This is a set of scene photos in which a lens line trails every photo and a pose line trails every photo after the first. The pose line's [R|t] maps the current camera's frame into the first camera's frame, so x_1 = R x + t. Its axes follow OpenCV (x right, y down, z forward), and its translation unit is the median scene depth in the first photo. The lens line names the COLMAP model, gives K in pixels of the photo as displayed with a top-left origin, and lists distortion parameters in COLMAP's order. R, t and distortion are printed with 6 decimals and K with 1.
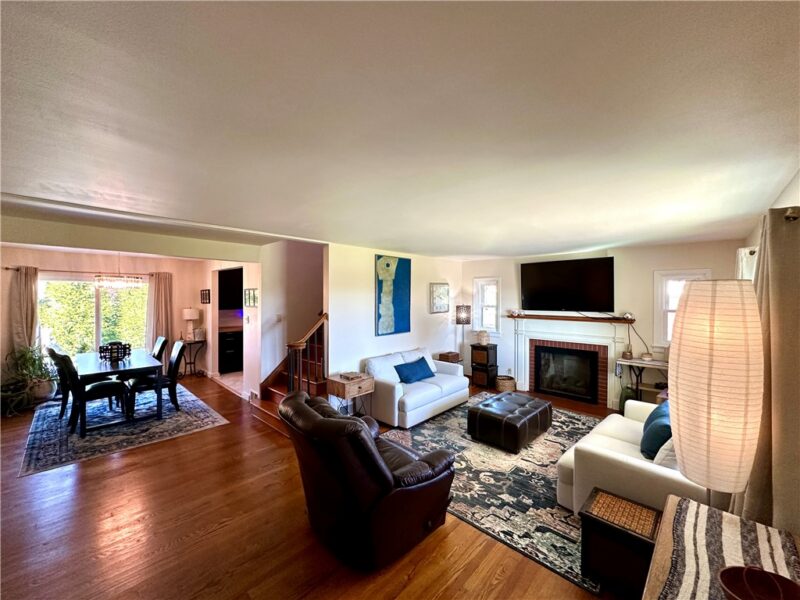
lens RADIAL K [[318.3, 0, 401.5], [0, 318.3, 300.4], [0, 0, 1]] dist [-0.003158, 0.000545]
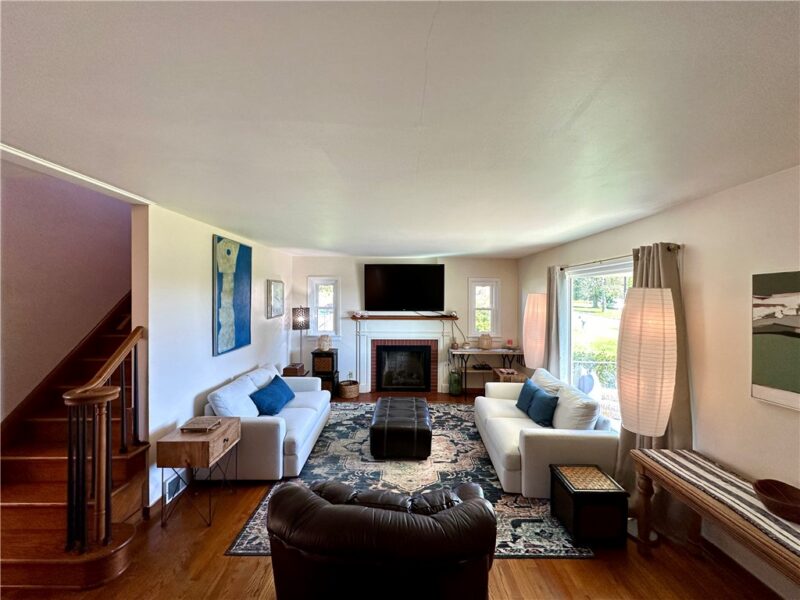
lens RADIAL K [[318.3, 0, 401.1], [0, 318.3, 300.3], [0, 0, 1]] dist [-0.003158, 0.000545]
pose [[0.724084, -0.004661, 0.689696, -0.258218], [0.004644, 0.999987, 0.001882, -0.005251], [-0.689696, 0.001840, 0.724096, 0.242537]]
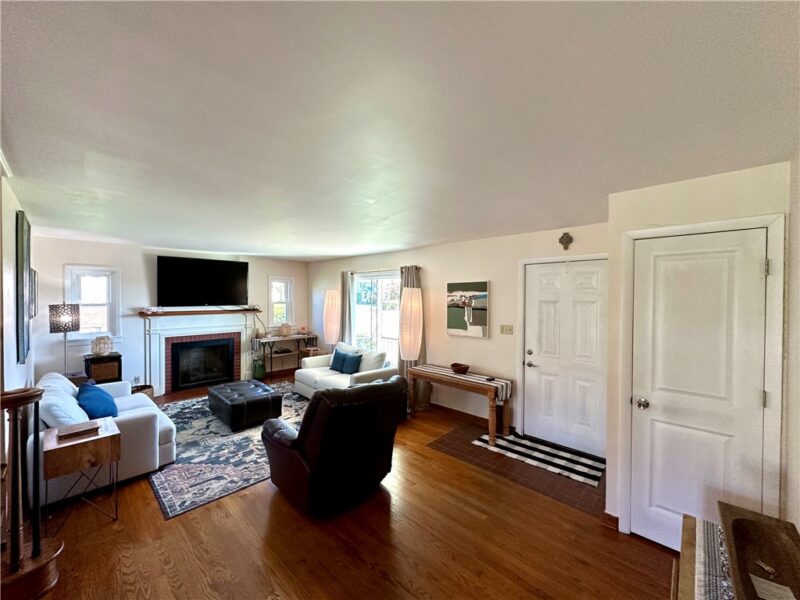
lens RADIAL K [[318.3, 0, 400.9], [0, 318.3, 300.8], [0, 0, 1]] dist [-0.003158, 0.000545]
pose [[-0.001269, -0.018290, 0.999832, -0.612421], [0.004794, 0.999821, 0.018295, -0.000152], [-0.999988, 0.004816, -0.001181, 0.363776]]
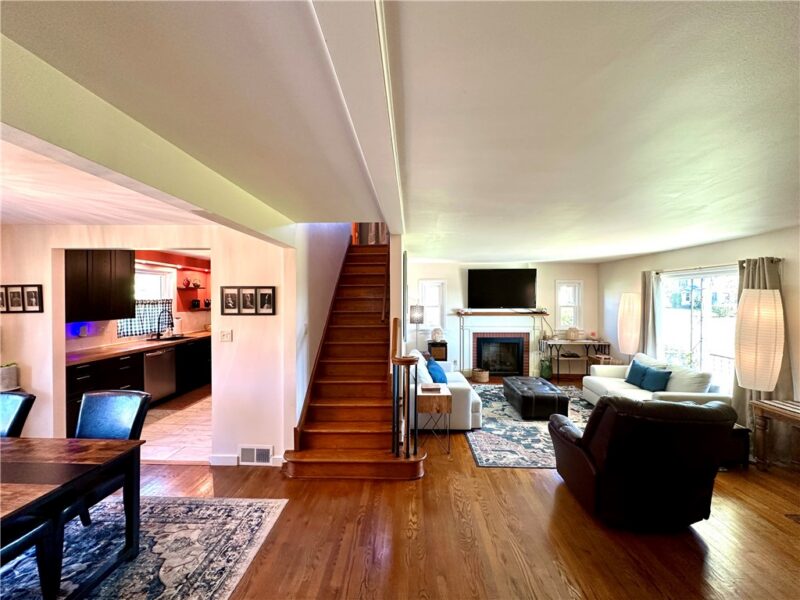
lens RADIAL K [[318.3, 0, 401.3], [0, 318.3, 300.3], [0, 0, 1]] dist [-0.003158, 0.000545]
pose [[0.747875, -0.009994, 0.663764, -0.685993], [0.010538, 0.999939, 0.003182, -0.007490], [-0.663756, 0.004615, 0.747935, 0.332577]]
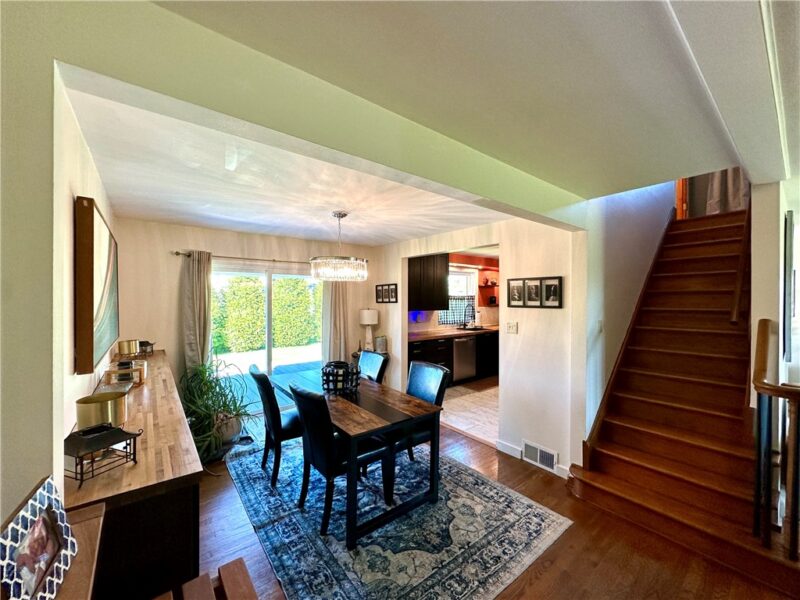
lens RADIAL K [[318.3, 0, 401.3], [0, 318.3, 300.6], [0, 0, 1]] dist [-0.003158, 0.000545]
pose [[0.989563, -0.002352, -0.144082, -0.654117], [0.001872, 0.999992, -0.003464, 0.009530], [0.144089, 0.003158, 0.989560, 0.370858]]
